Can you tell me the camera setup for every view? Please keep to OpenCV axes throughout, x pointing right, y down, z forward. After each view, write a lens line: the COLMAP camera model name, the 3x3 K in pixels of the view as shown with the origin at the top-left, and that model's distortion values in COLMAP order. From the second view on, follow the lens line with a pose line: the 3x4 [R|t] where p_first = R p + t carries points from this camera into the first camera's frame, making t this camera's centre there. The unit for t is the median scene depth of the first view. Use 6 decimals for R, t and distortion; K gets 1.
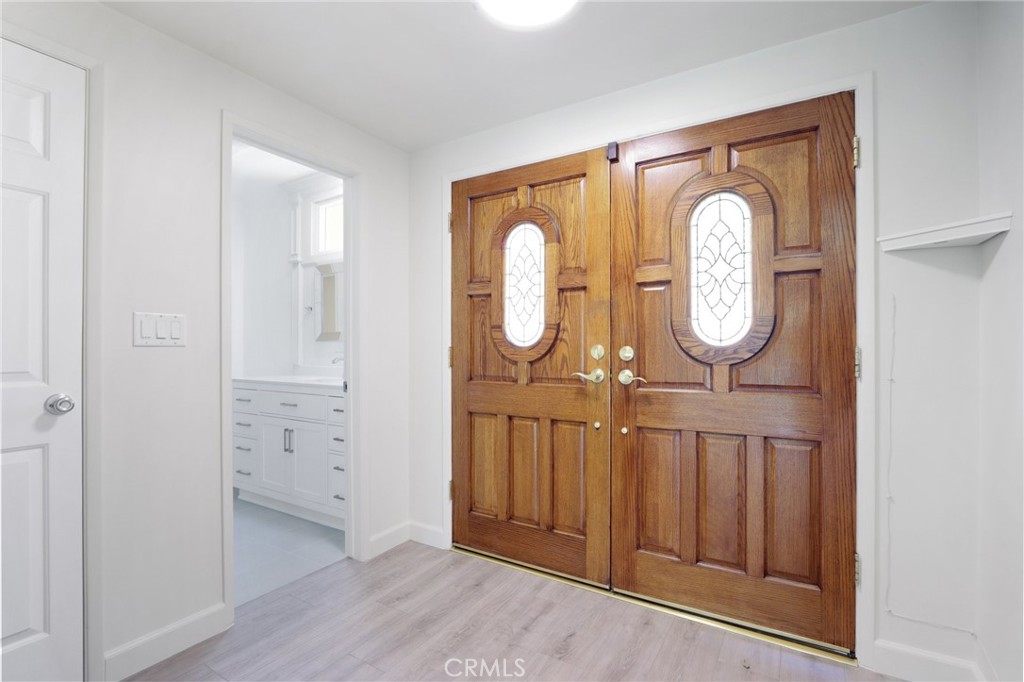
lens RADIAL K [[476.3, 0, 506.8], [0, 476.3, 349.4], [0, 0, 1]] dist [-0.021133, 0.004127]
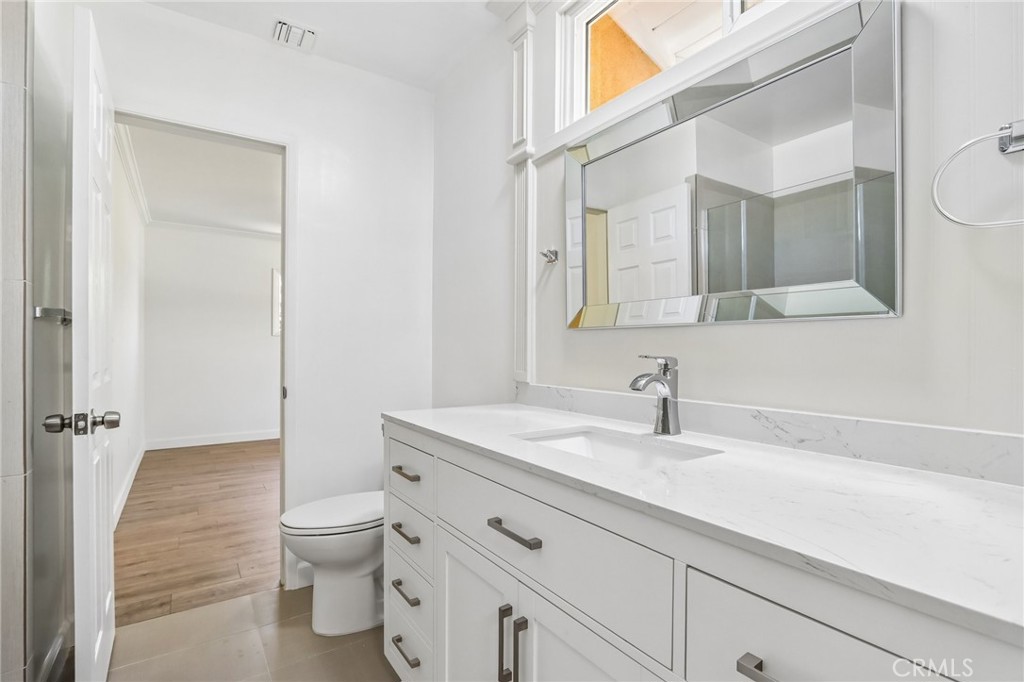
lens RADIAL K [[476.3, 0, 511.3], [0, 476.3, 344.9], [0, 0, 1]] dist [-0.021133, 0.004127]
pose [[0.917504, 0.000545, -0.397725, -0.462004], [-0.002379, 0.999989, -0.004117, -0.002849], [0.397718, 0.004724, 0.917495, 0.977049]]
